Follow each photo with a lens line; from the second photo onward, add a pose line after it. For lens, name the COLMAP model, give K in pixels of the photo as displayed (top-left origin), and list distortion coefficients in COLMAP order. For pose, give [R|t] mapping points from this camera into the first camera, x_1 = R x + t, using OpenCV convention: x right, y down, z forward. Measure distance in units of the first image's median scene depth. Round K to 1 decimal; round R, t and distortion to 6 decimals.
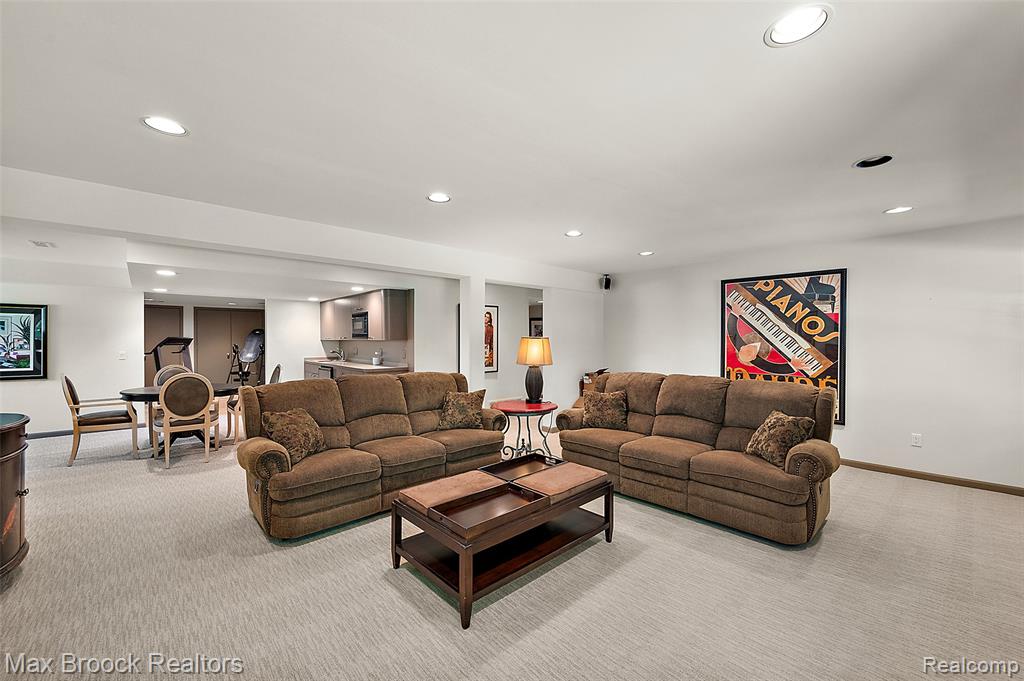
lens RADIAL K [[411.5, 0, 509.2], [0, 411.5, 336.8], [0, 0, 1]] dist [0.000455, 0.000351]
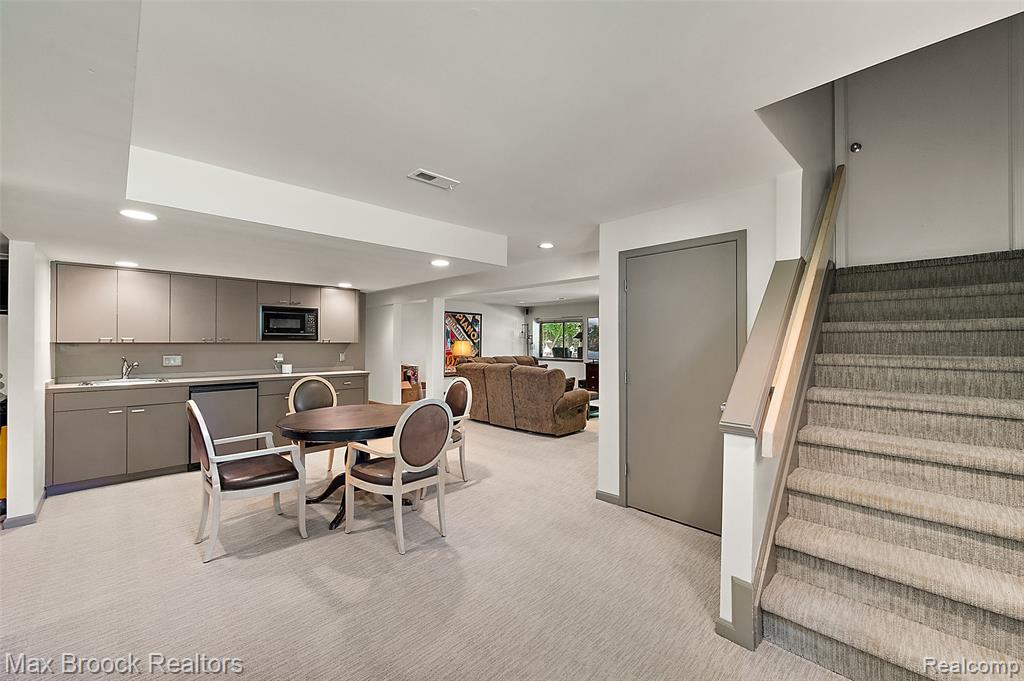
lens RADIAL K [[411.5, 0, 508.0], [0, 411.5, 341.5], [0, 0, 1]] dist [0.000455, 0.000351]
pose [[-0.054974, 0.005036, 0.998475, -1.638036], [0.000528, 0.999987, -0.005014, 0.019522], [-0.998488, 0.000251, -0.054976, 0.905226]]
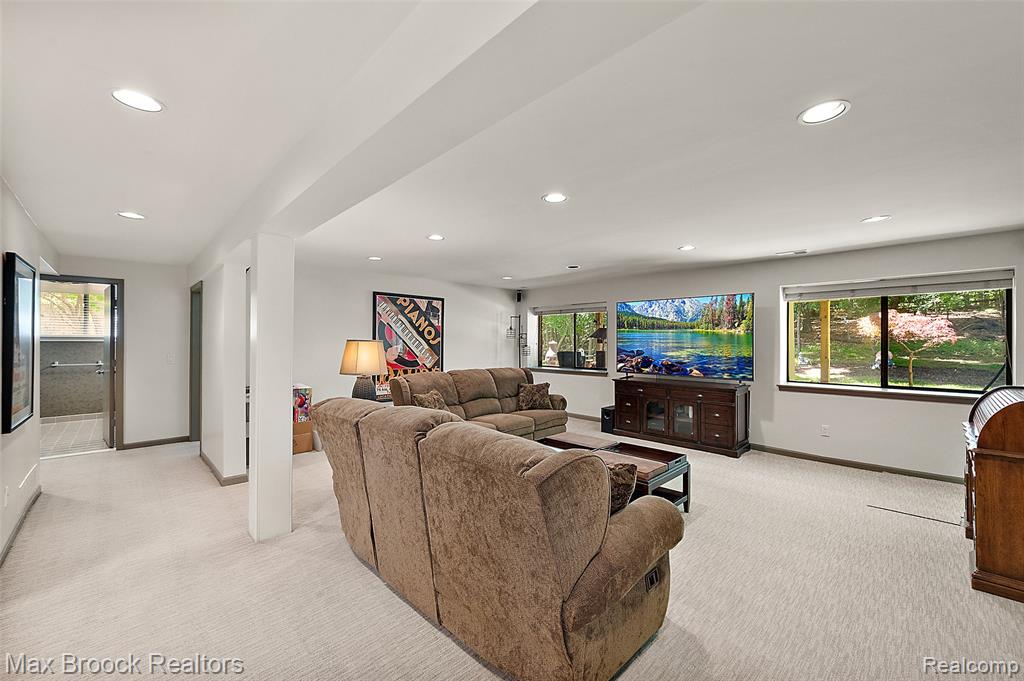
lens RADIAL K [[411.5, 0, 511.6], [0, 411.5, 341.5], [0, 0, 1]] dist [0.000455, 0.000351]
pose [[-0.051911, 0.008528, 0.998615, -0.739841], [0.002263, 0.999962, -0.008422, 0.015732], [-0.998649, 0.001822, -0.051929, 0.758708]]
